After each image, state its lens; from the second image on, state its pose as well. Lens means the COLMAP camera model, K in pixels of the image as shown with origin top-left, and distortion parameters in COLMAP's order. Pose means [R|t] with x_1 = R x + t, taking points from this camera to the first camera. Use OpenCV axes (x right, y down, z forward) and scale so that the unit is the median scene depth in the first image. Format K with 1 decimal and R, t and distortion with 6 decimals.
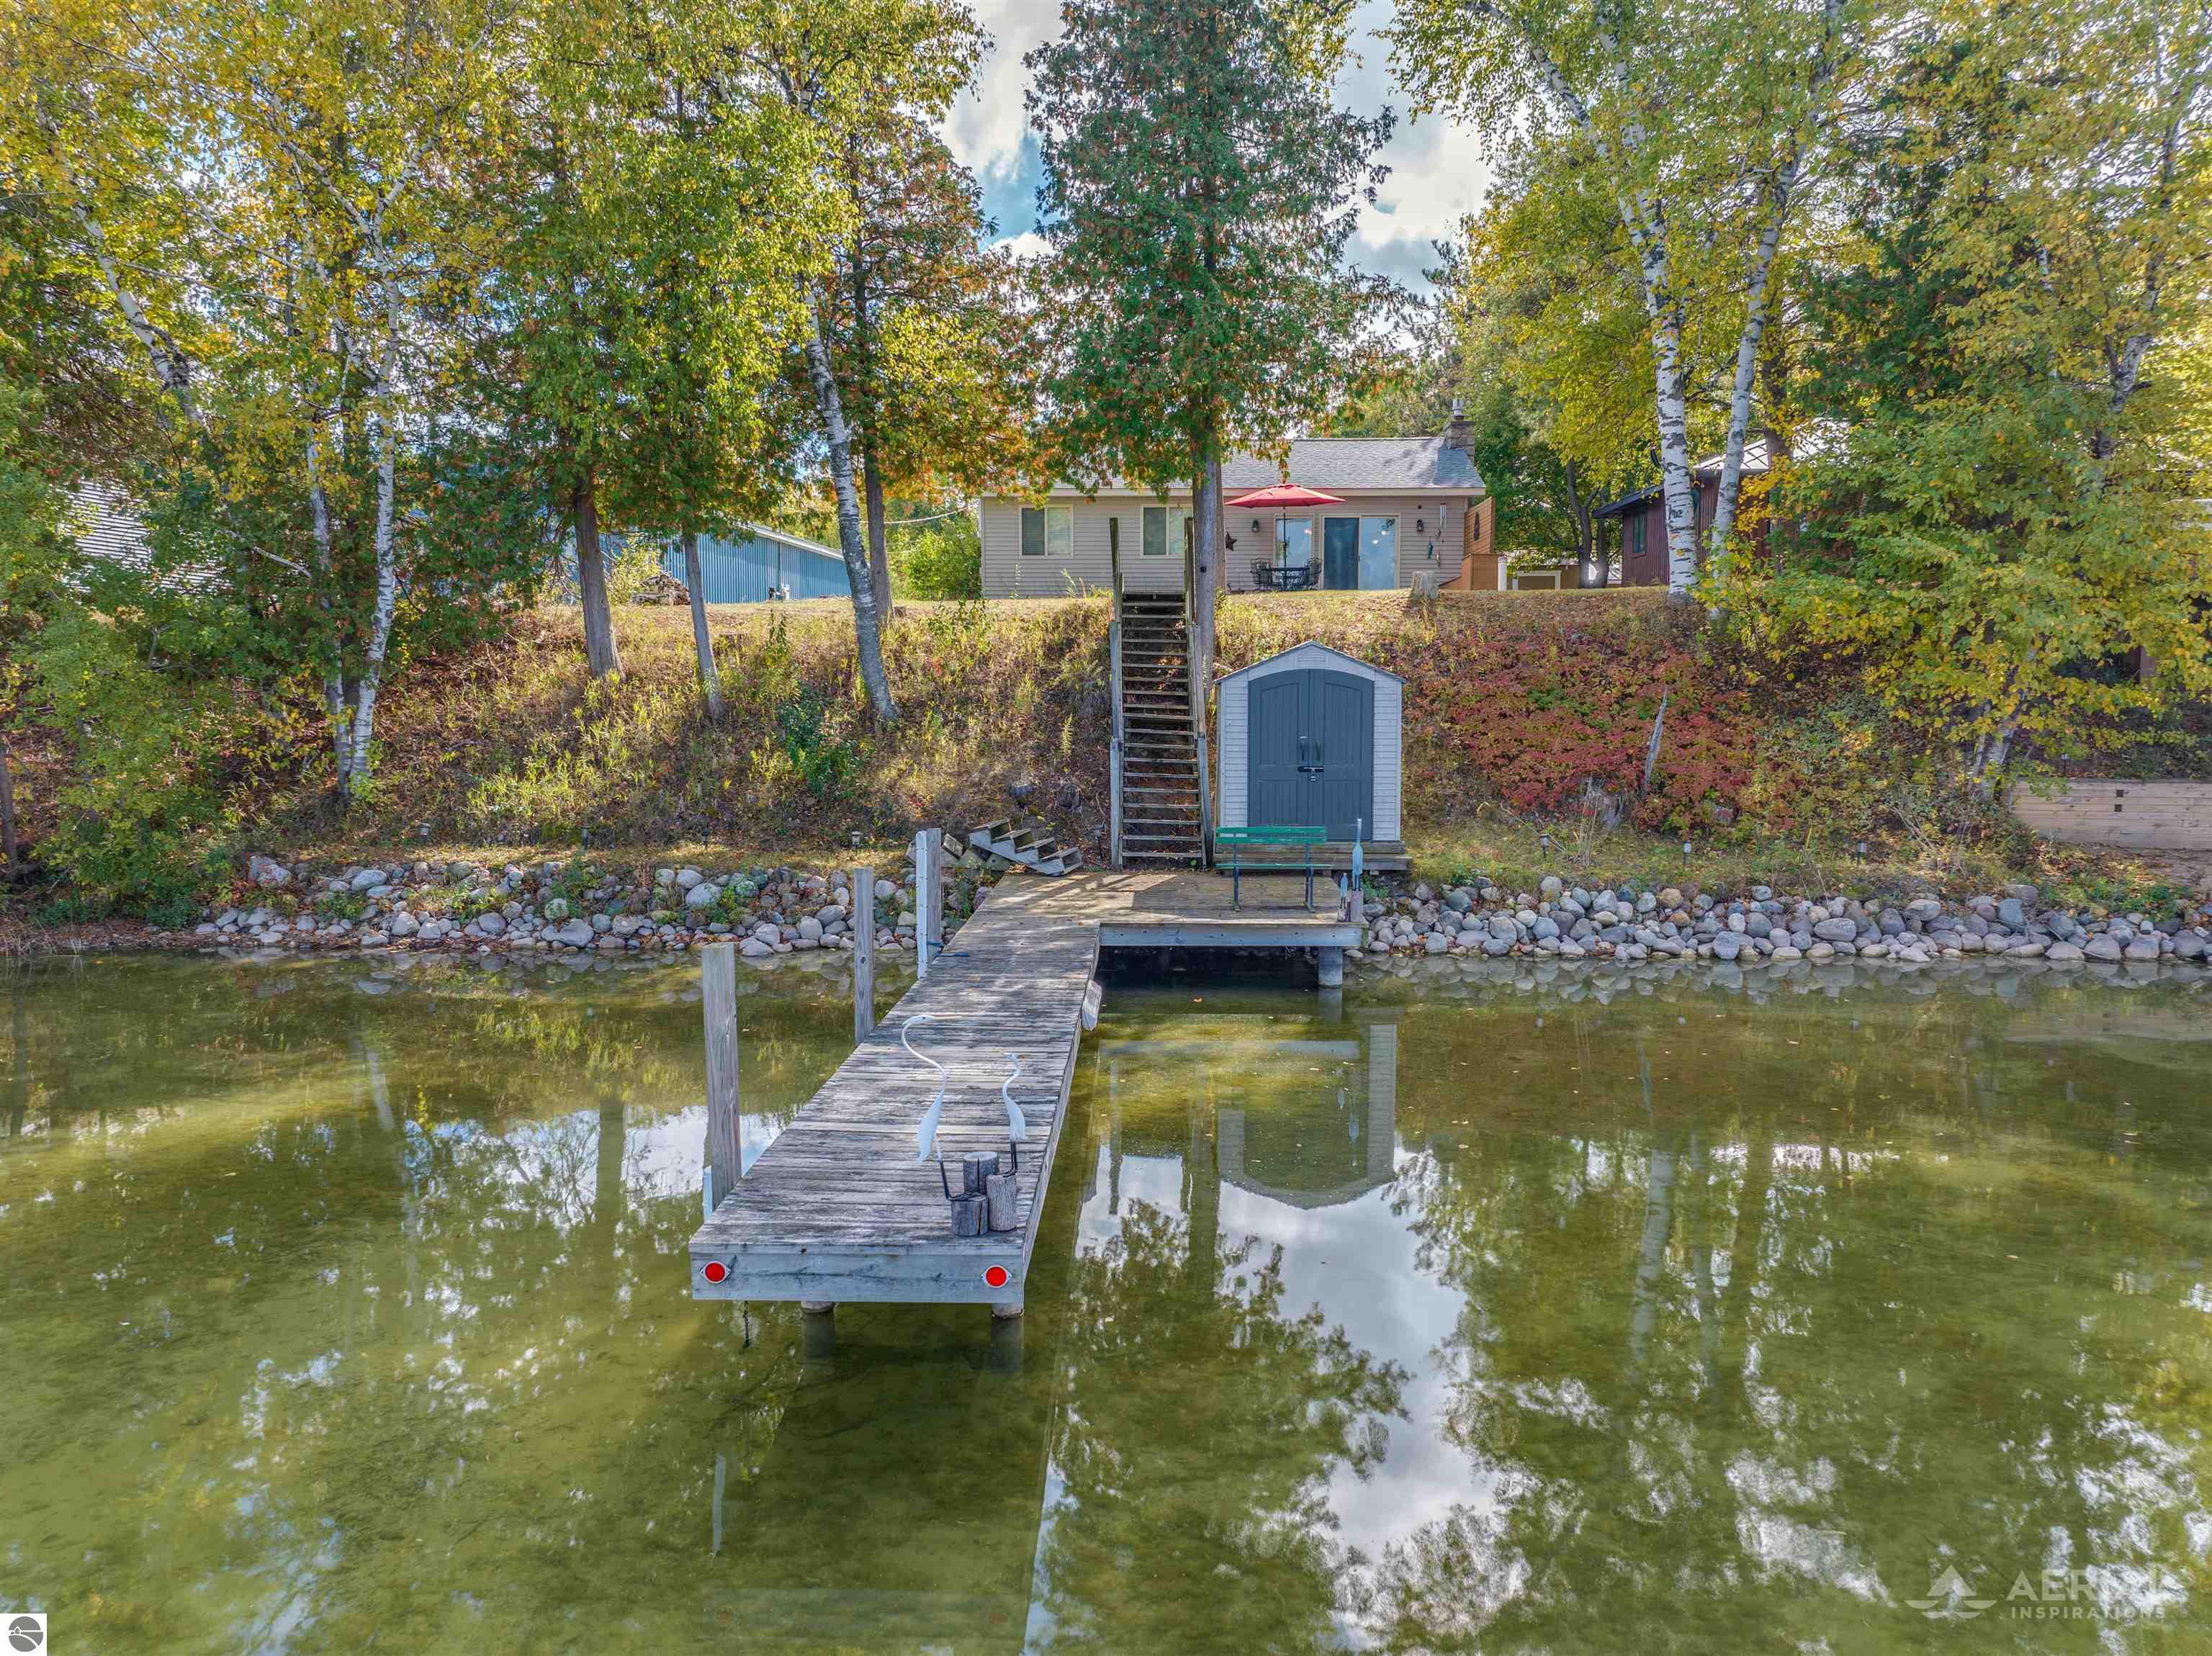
lens RADIAL K [[1519.8, 0, 1094.9], [0, 1519.8, 819.8], [0, 0, 1]] dist [-0.010015, -0.002870]
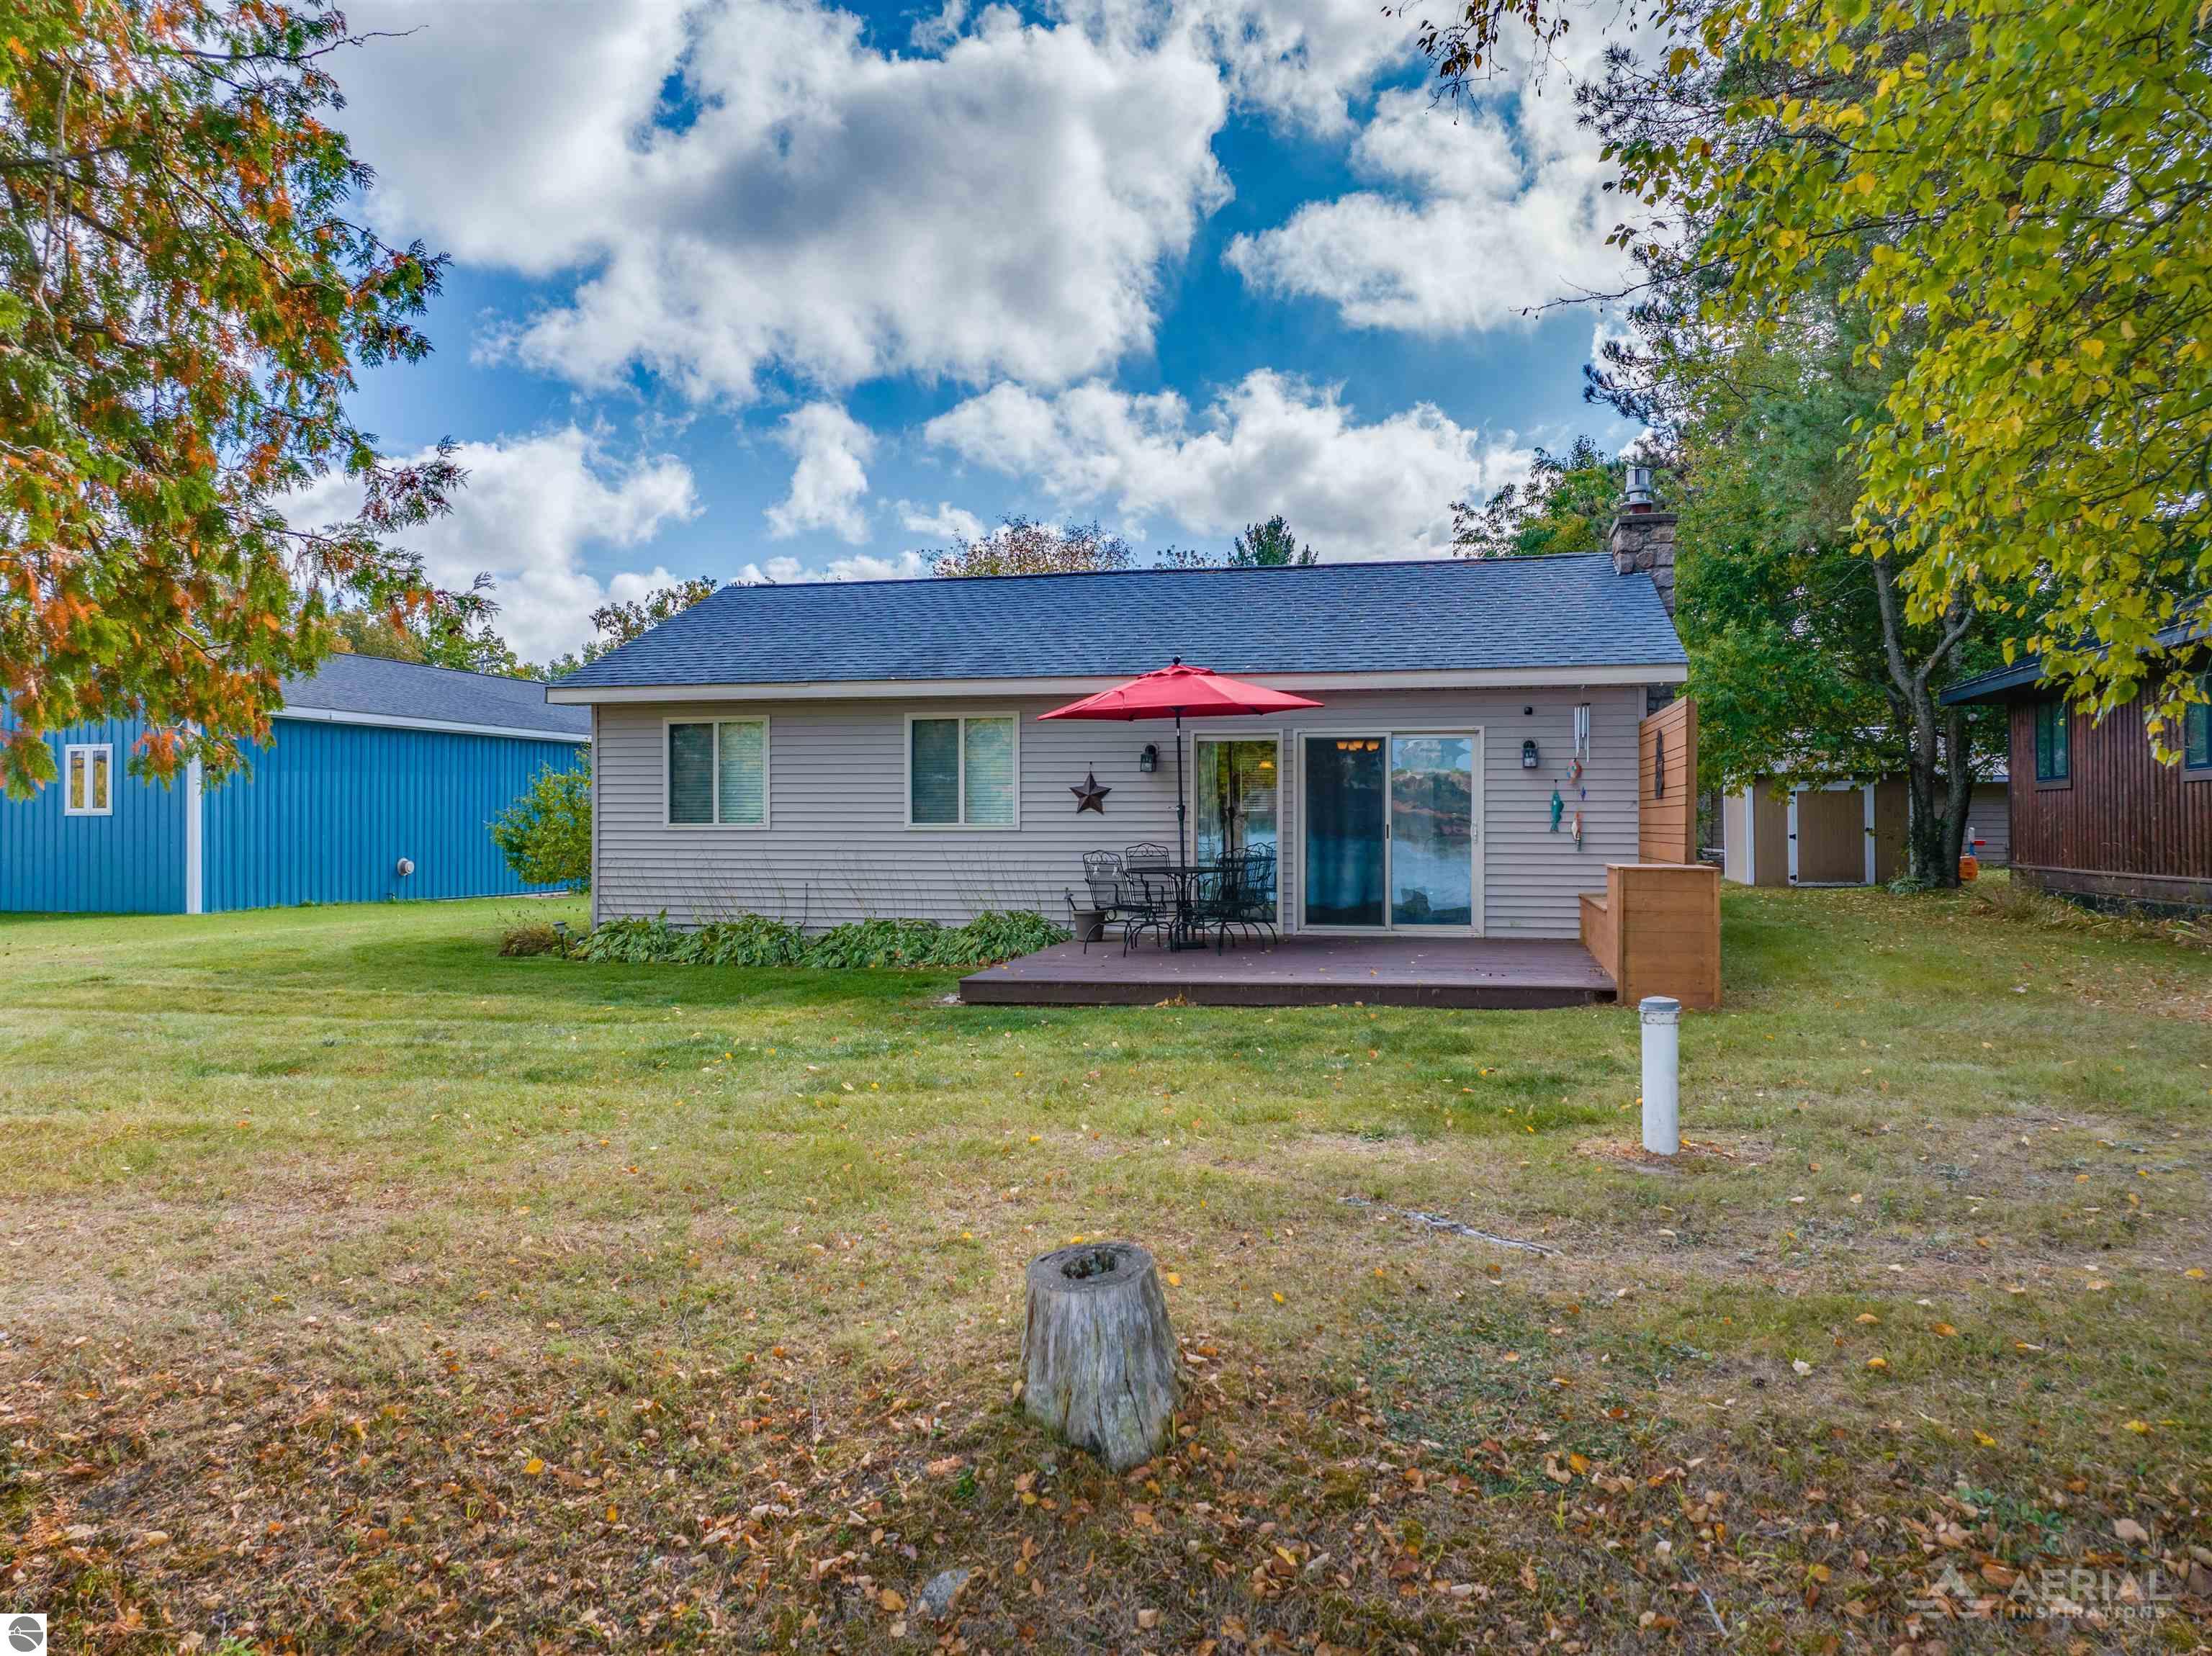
lens RADIAL K [[1519.8, 0, 1094.9], [0, 1519.8, 819.8], [0, 0, 1]] dist [-0.010015, -0.002870]
pose [[0.984209, -0.004875, -0.176944, 0.172322], [-0.012231, 0.995359, -0.095454, -0.136122], [0.176588, 0.096111, 0.979581, 0.576615]]
